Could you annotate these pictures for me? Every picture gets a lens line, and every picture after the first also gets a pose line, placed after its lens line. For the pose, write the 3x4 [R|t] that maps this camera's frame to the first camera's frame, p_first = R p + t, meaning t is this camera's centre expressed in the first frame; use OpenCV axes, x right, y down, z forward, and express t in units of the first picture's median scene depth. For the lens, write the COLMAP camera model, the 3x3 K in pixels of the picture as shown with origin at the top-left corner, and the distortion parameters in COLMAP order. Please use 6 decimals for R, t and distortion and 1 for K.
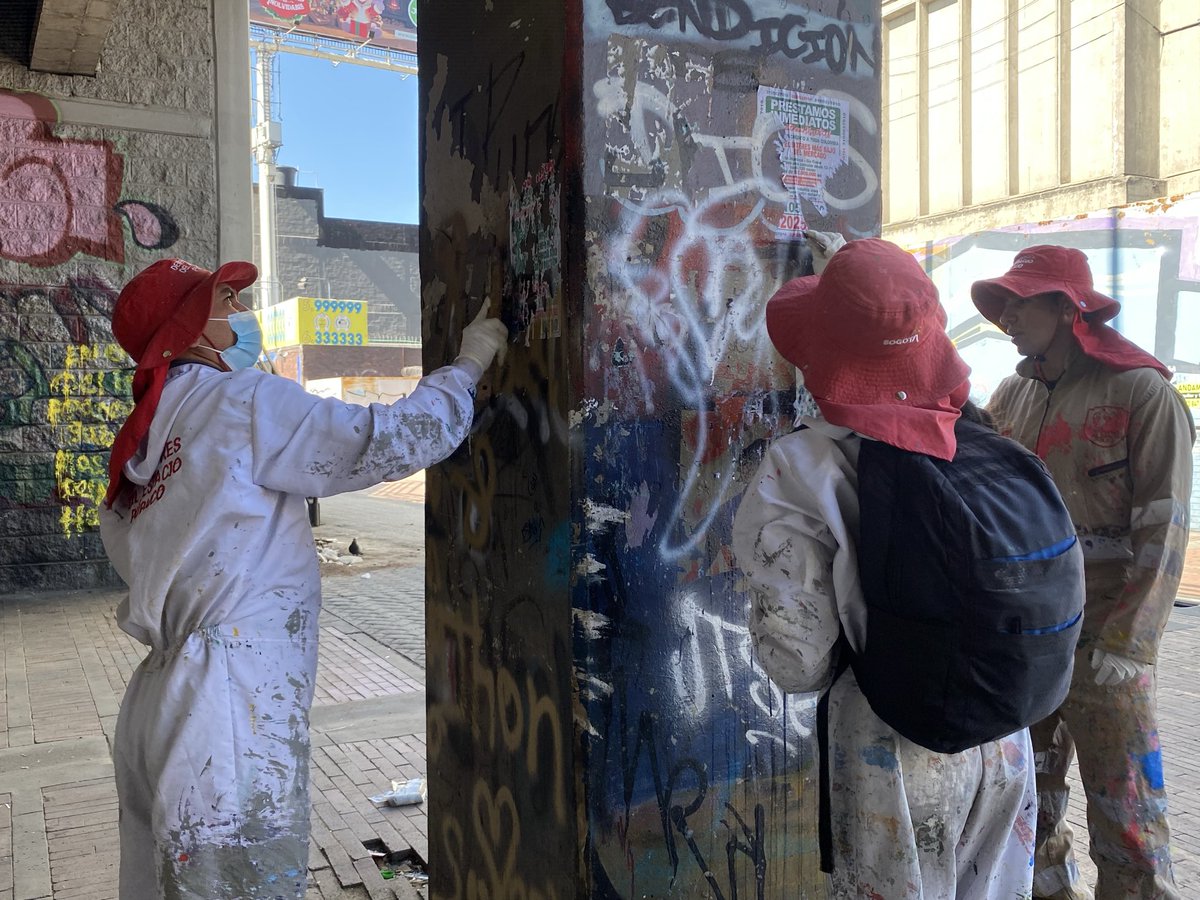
lens RADIAL K [[1105.9, 0, 600.8], [0, 1105.9, 467.9], [0, 0, 1]] dist [0.007244, -0.028433]
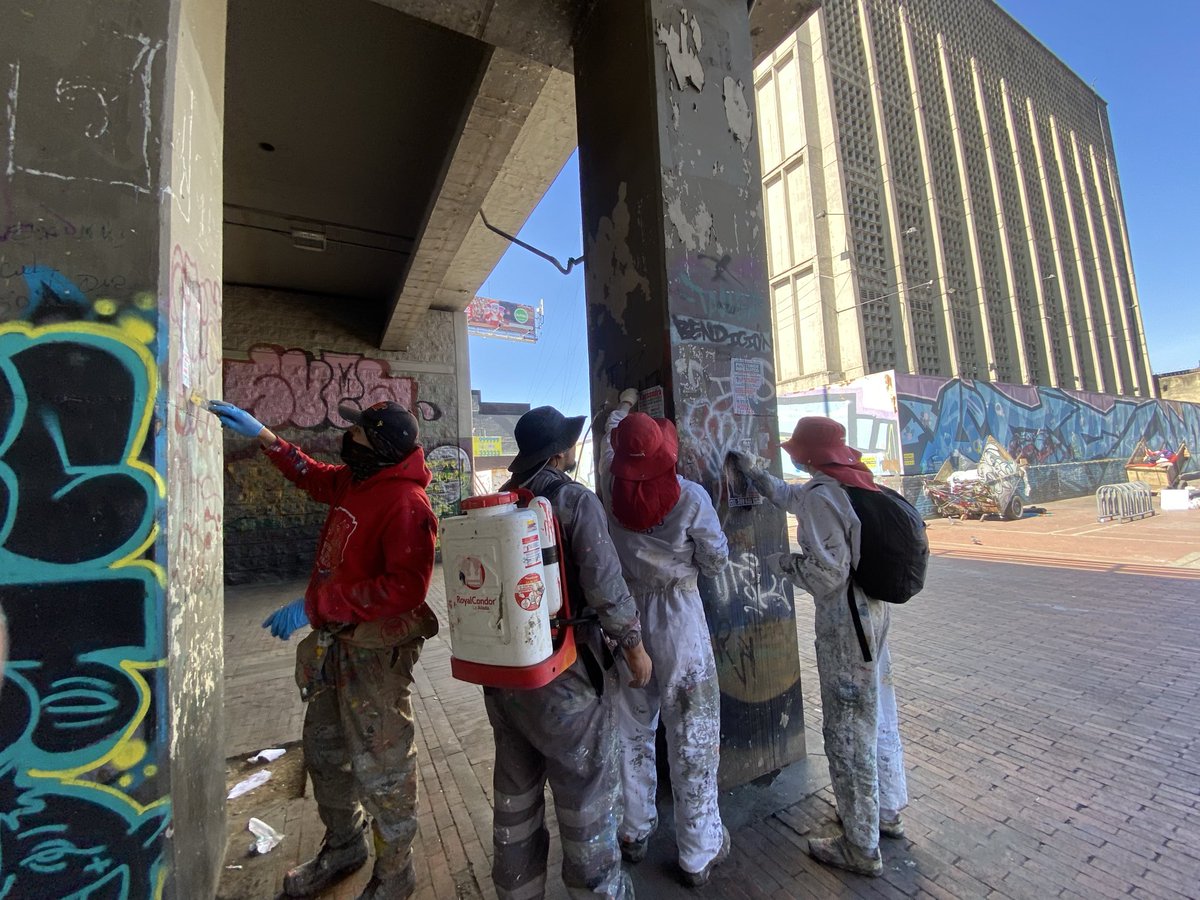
lens RADIAL K [[487.7, 0, 597.9], [0, 487.7, 452.0], [0, 0, 1]] dist [-0.002332, -0.000387]
pose [[0.999133, -0.041546, -0.002848, -0.182493], [0.040984, 0.993133, -0.109576, -0.004153], [0.007381, 0.109364, 0.993974, -0.144923]]
